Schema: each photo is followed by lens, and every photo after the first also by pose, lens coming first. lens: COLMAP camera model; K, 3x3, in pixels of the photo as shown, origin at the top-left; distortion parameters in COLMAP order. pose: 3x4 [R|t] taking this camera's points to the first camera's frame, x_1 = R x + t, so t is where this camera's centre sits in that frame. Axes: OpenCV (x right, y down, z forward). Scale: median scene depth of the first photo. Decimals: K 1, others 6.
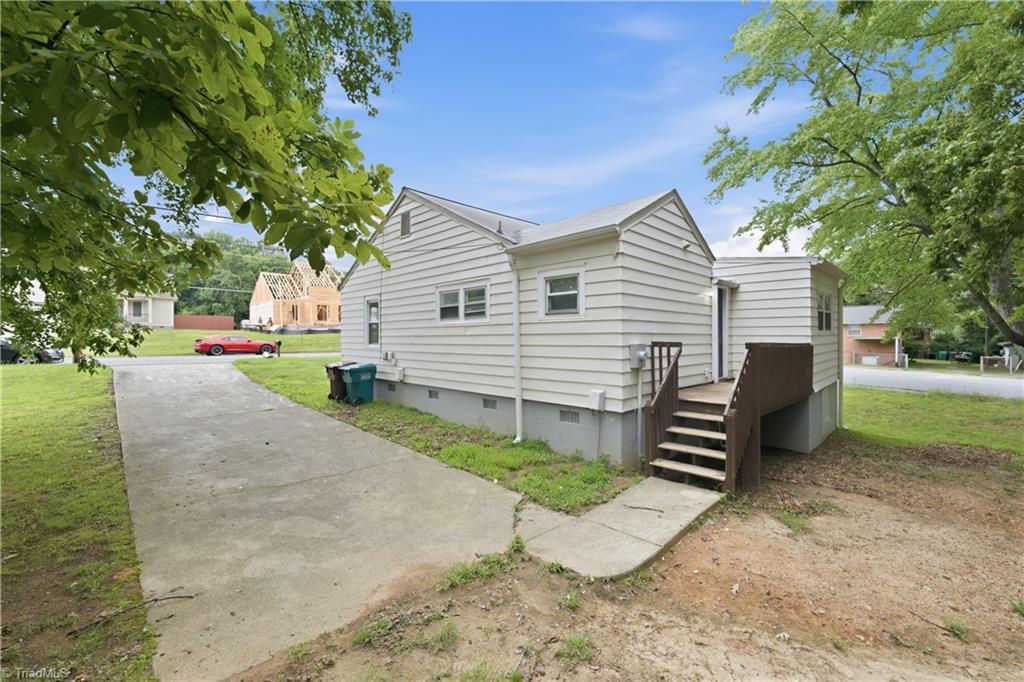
lens RADIAL K [[419.5, 0, 512.7], [0, 419.5, 338.8], [0, 0, 1]] dist [0.006345, -0.000830]
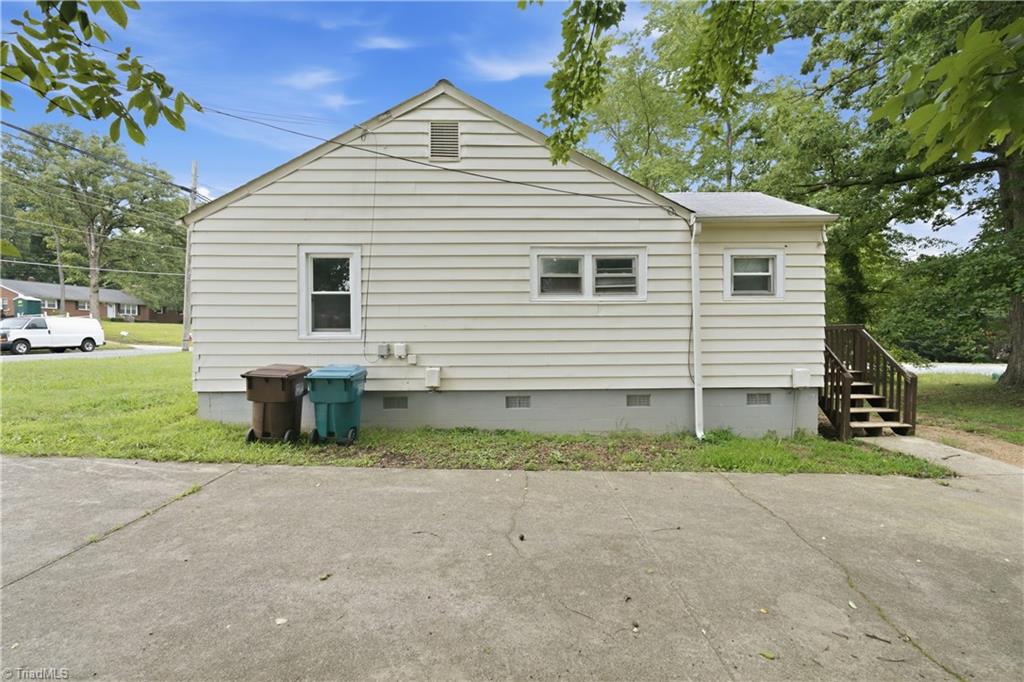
lens RADIAL K [[419.5, 0, 519.0], [0, 419.5, 338.0], [0, 0, 1]] dist [0.006345, -0.000830]
pose [[0.685242, -0.010725, 0.728237, -0.770104], [0.004307, 0.999934, 0.010673, 0.022291], [-0.728303, -0.004177, 0.685243, 0.578423]]
